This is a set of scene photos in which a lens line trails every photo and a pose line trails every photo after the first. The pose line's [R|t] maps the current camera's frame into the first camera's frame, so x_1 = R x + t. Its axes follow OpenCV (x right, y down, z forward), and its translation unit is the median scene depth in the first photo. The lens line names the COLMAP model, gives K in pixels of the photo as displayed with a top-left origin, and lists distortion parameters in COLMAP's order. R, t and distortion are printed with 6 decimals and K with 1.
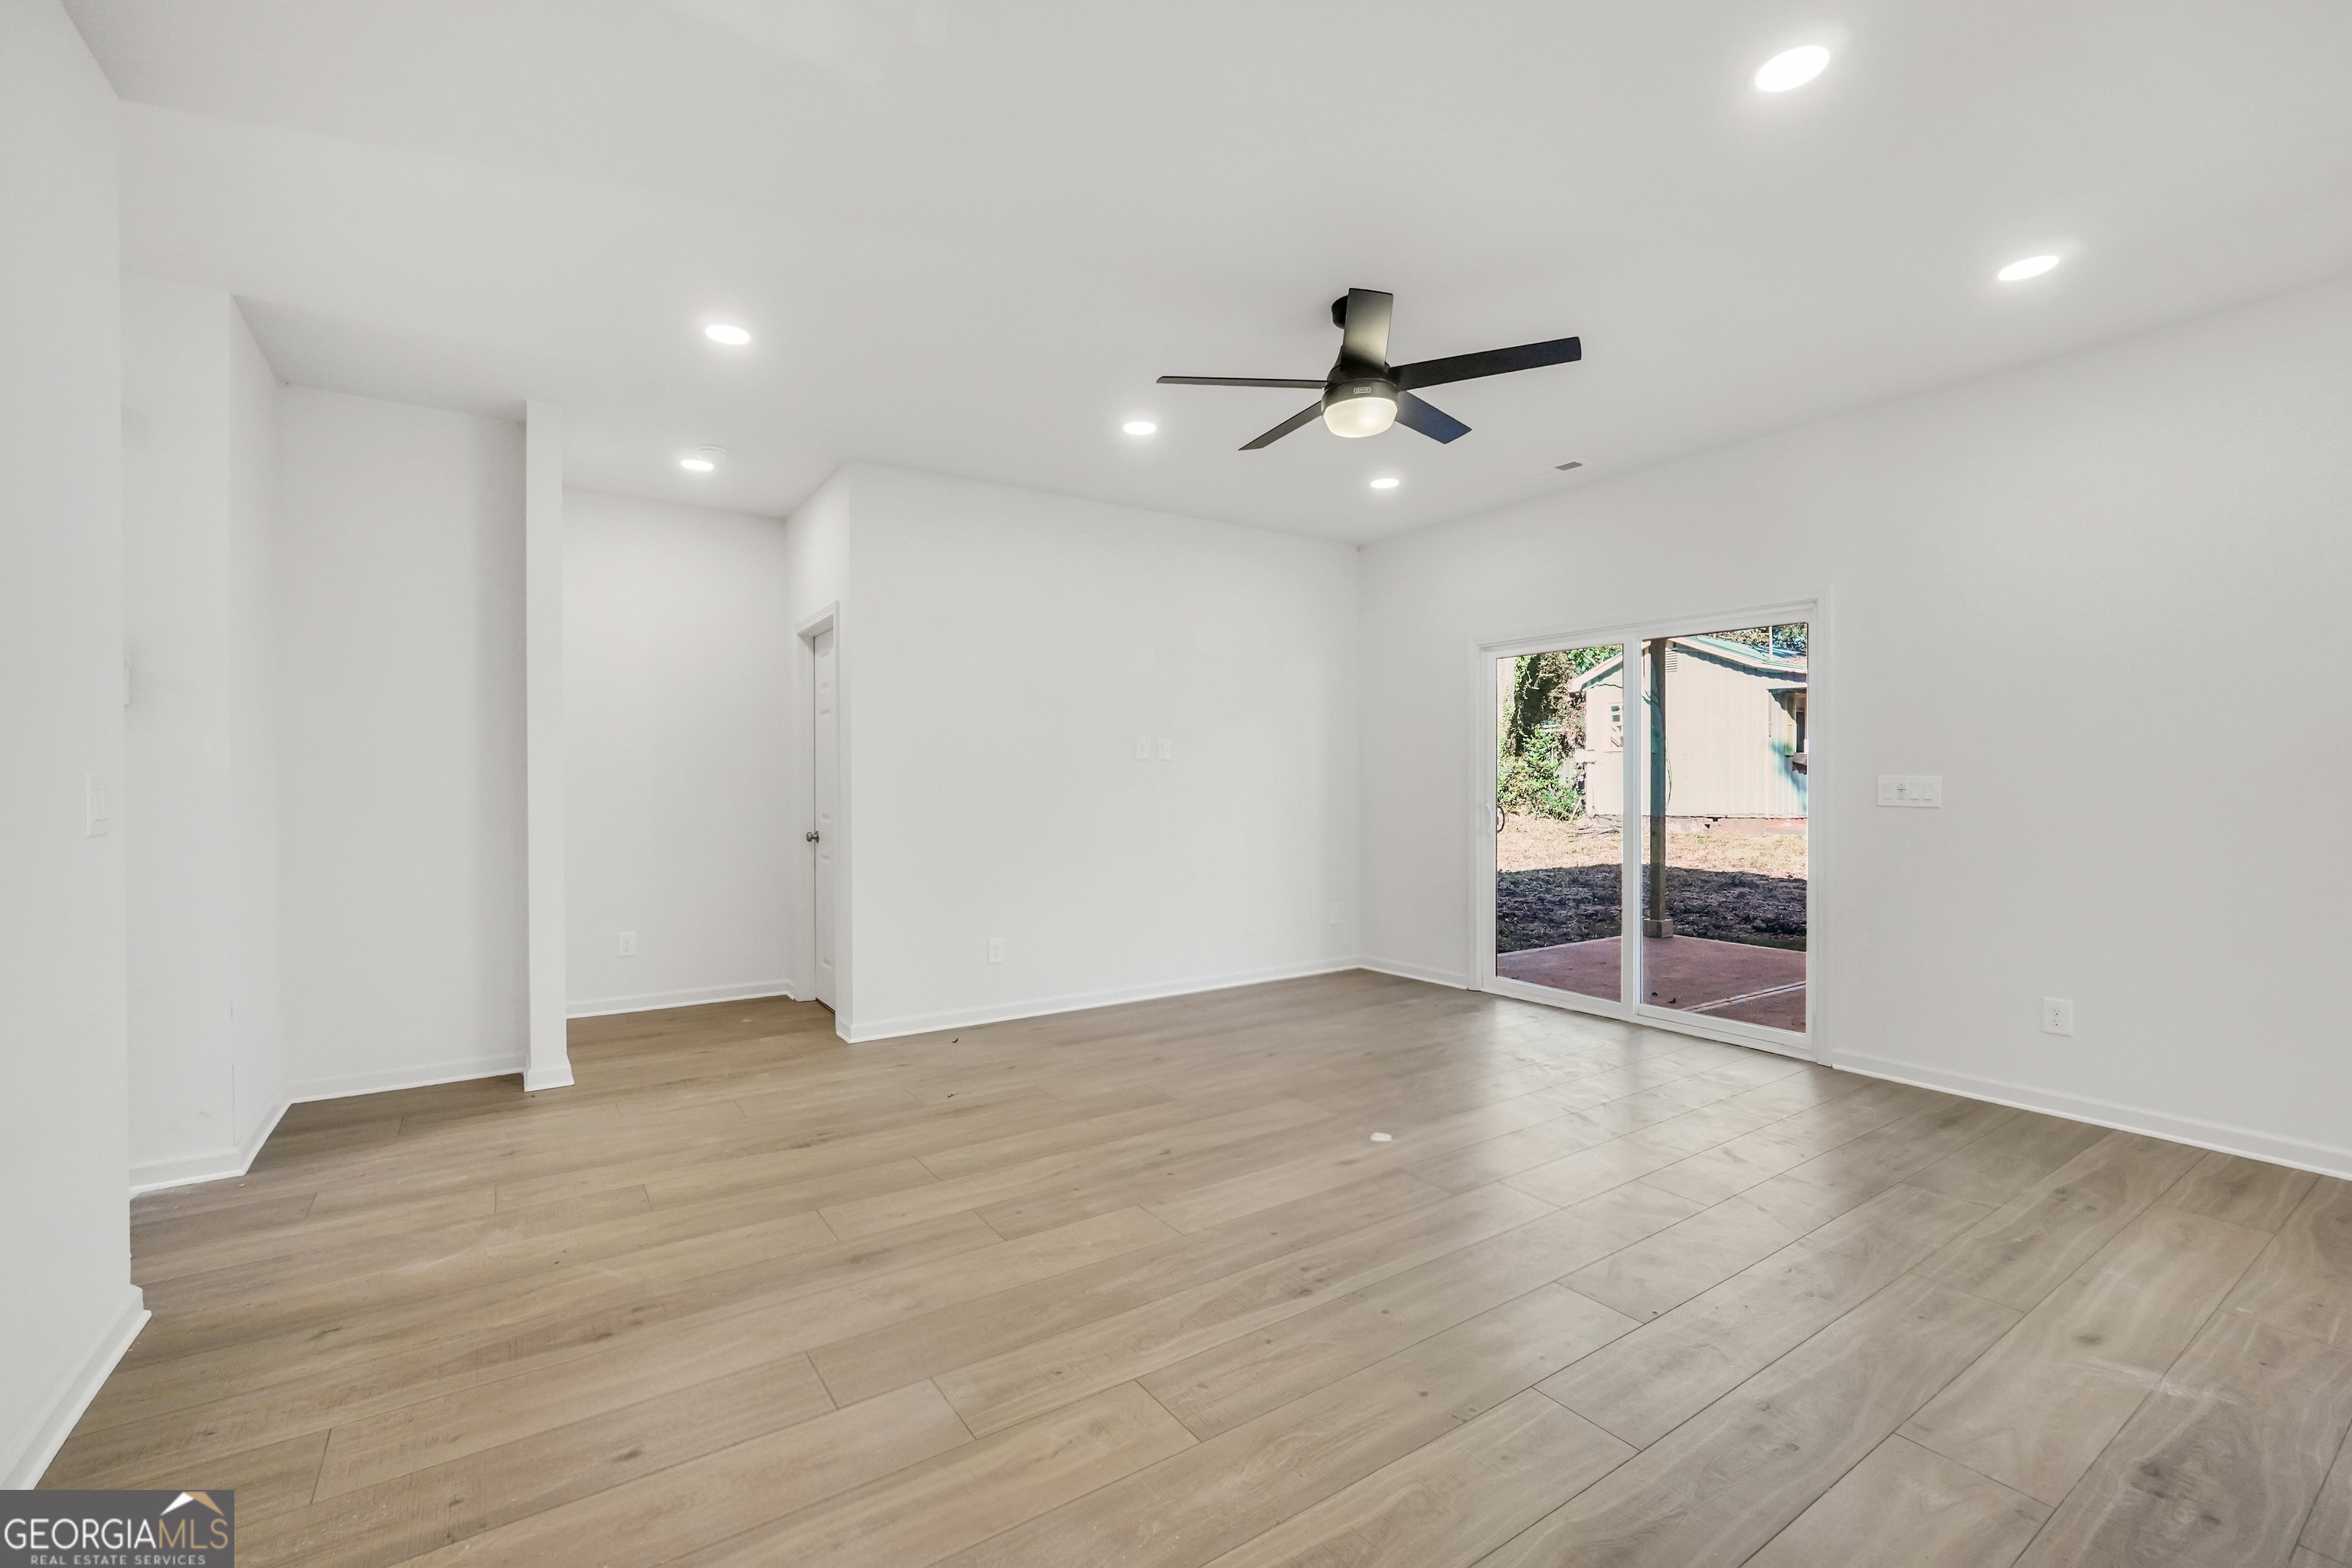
lens RADIAL K [[995.2, 0, 1162.9], [0, 995.2, 795.6], [0, 0, 1]] dist [-0.013291, 0.000620]
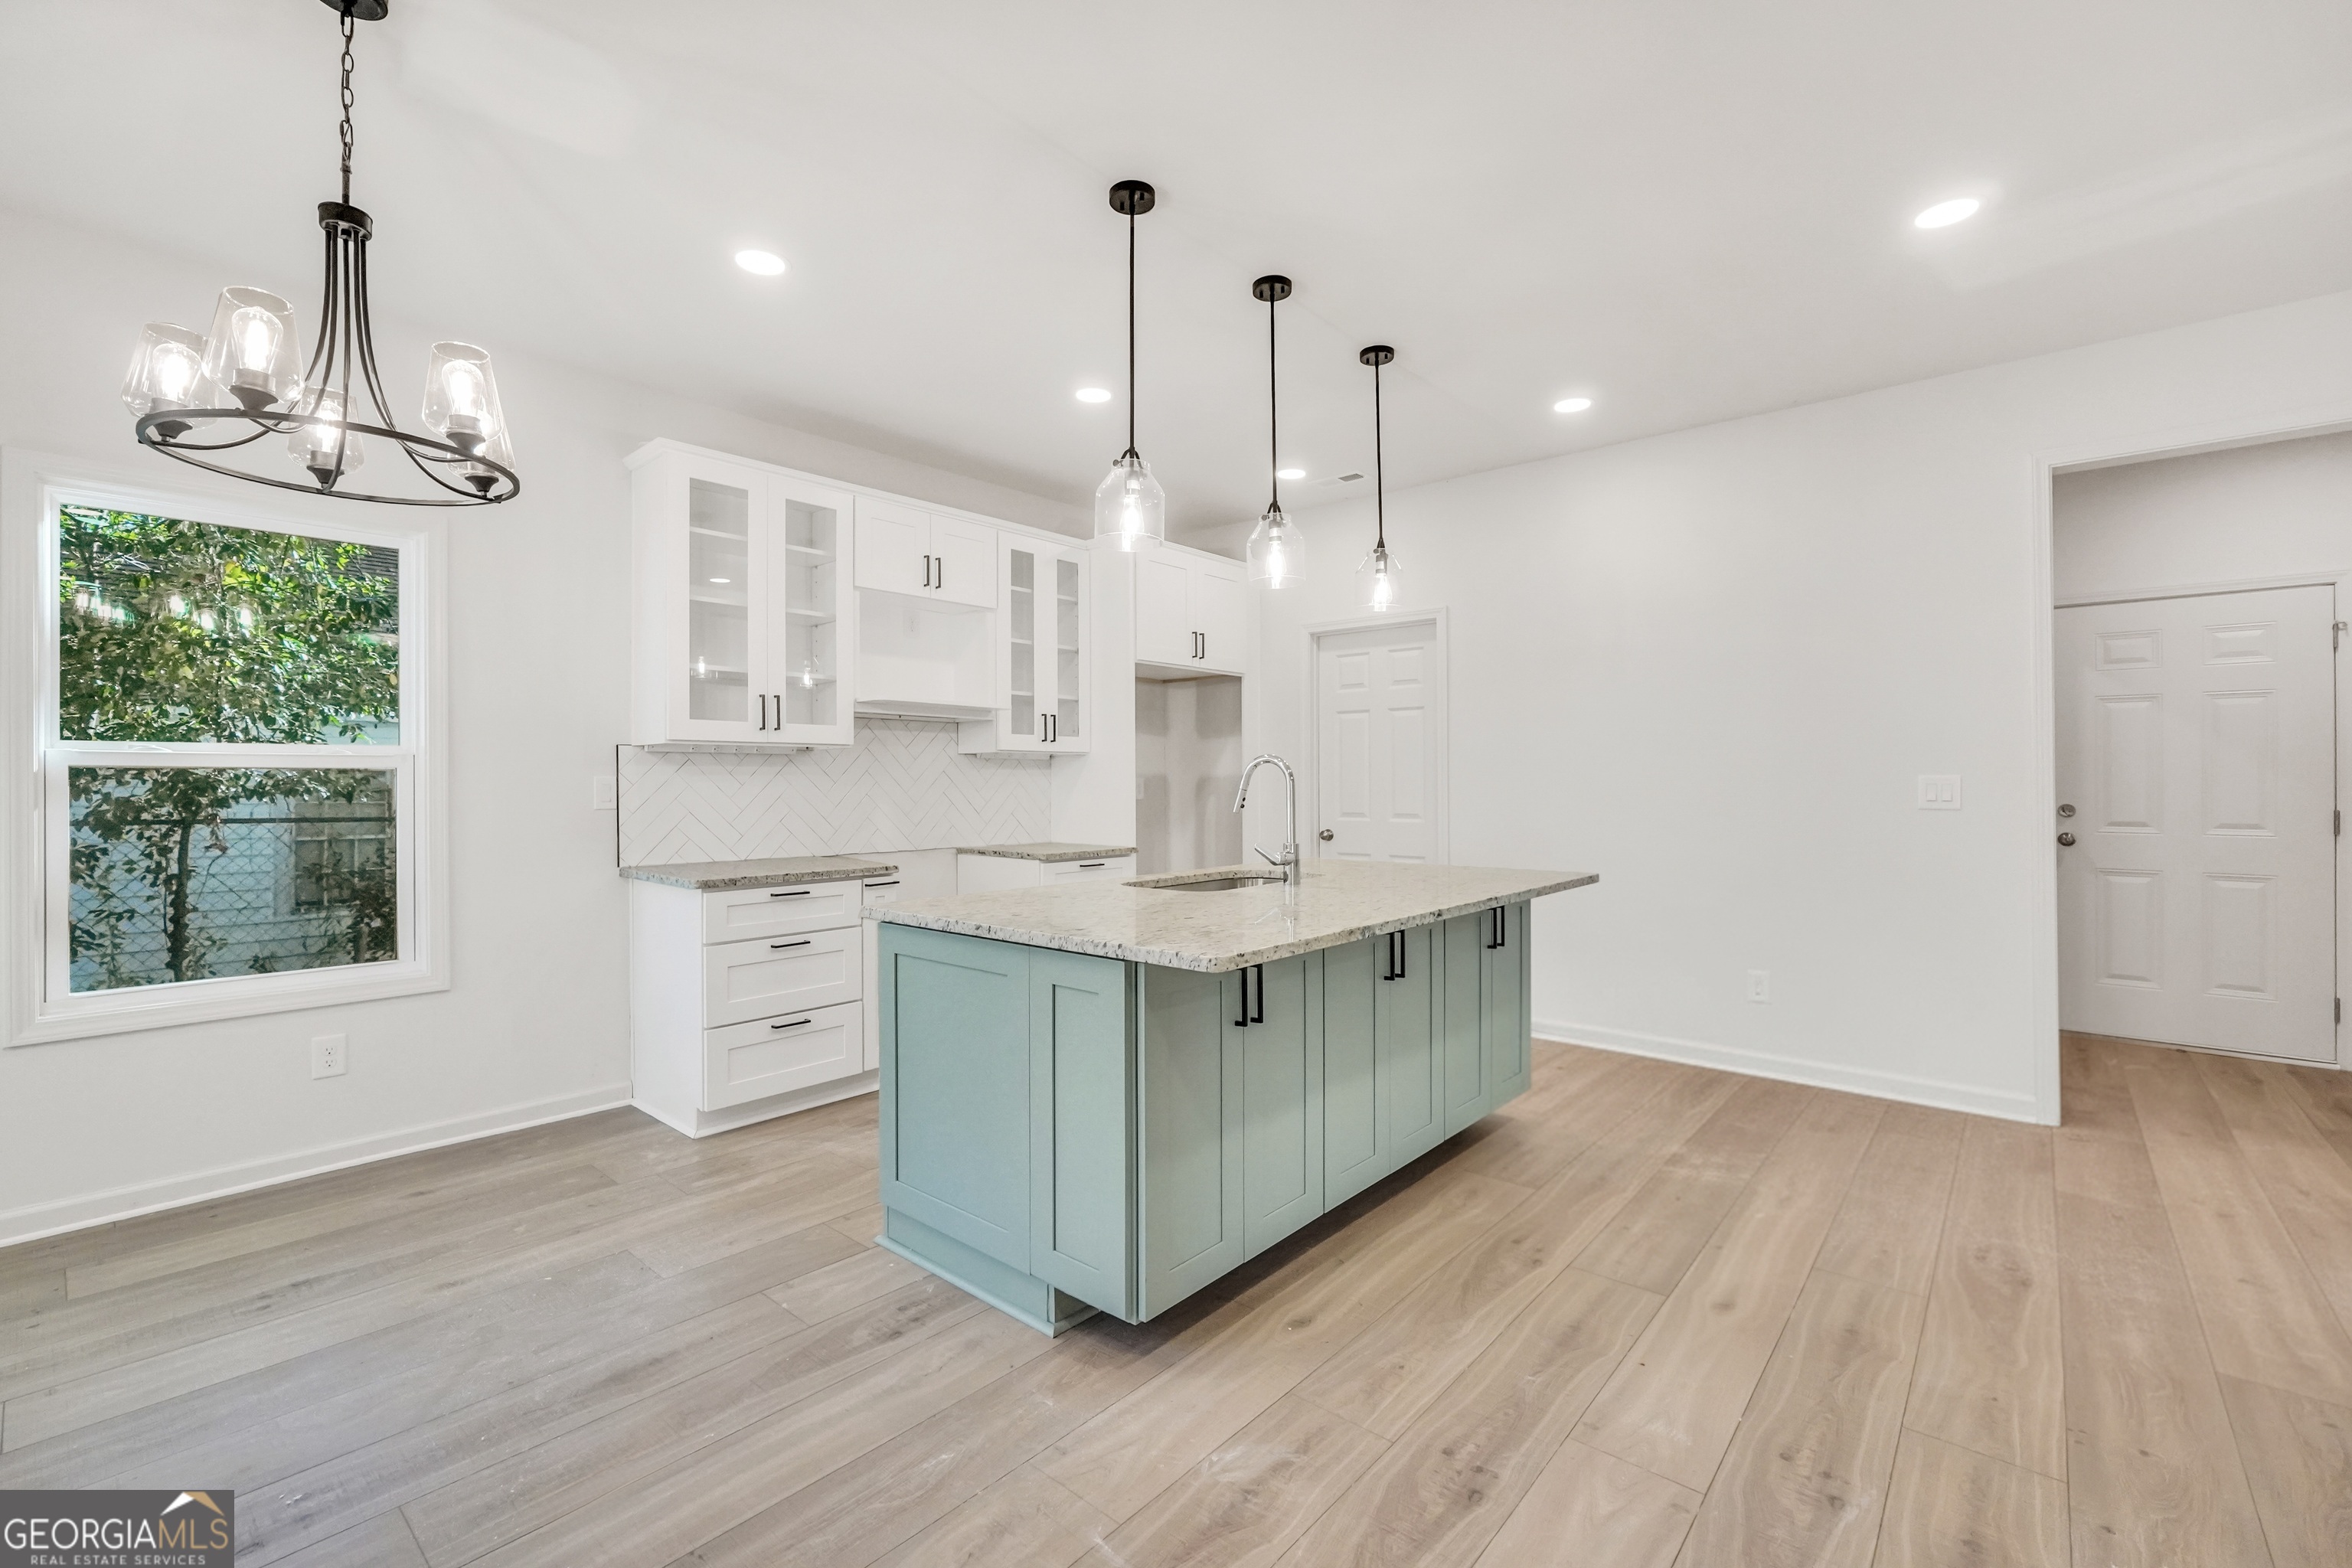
lens RADIAL K [[1004.7, 0, 1152.9], [0, 1004.7, 782.1], [0, 0, 1]] dist [-0.003118, 0.000107]
pose [[-0.968359, 0.003713, -0.249535, 0.684172], [-0.000224, 0.999876, 0.015747, -0.013670], [0.249562, 0.015305, -0.968238, 0.820541]]
